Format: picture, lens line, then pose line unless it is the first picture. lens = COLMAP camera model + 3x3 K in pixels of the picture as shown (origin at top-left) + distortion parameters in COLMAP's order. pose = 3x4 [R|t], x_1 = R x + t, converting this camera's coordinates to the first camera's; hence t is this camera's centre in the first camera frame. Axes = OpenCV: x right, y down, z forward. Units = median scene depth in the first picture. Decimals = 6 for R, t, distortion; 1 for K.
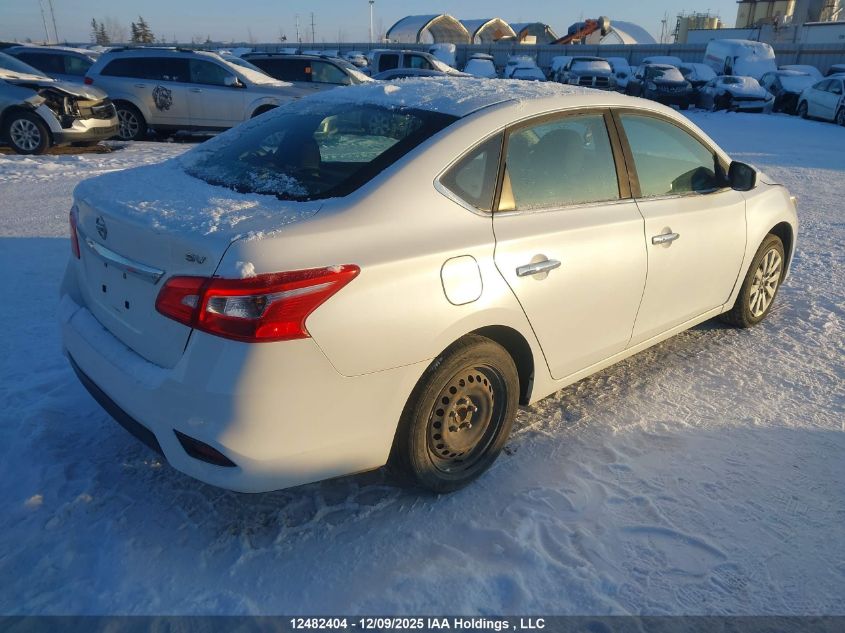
lens RADIAL K [[695.8, 0, 422.5], [0, 695.8, 316.5], [0, 0, 1]] dist [0.043685, 0.000103]
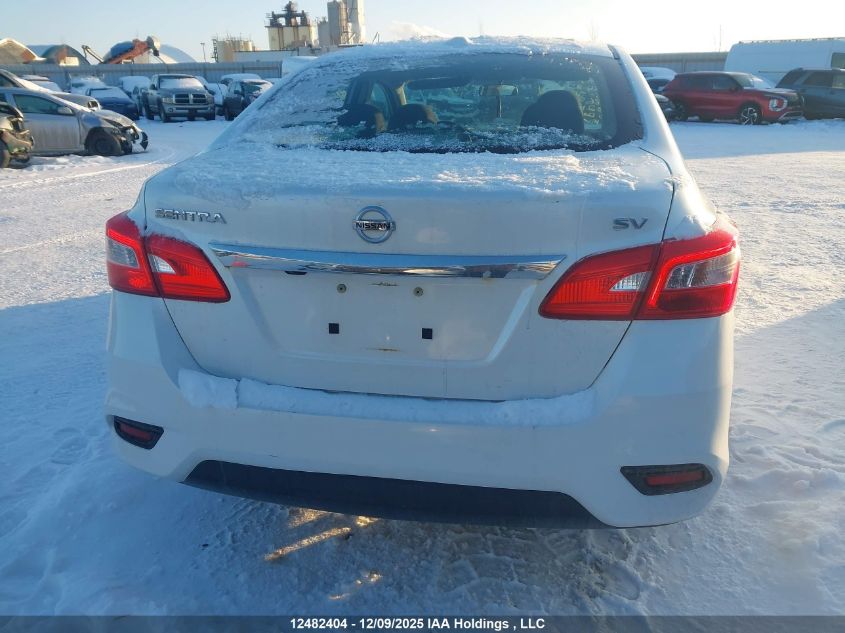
lens RADIAL K [[695.8, 0, 422.5], [0, 695.8, 316.5], [0, 0, 1]] dist [0.043685, 0.000103]
pose [[0.802518, -0.225563, 0.552346, -0.165075], [0.244419, 0.968823, 0.040519, -0.012587], [-0.544265, 0.102486, 0.832630, 0.092957]]
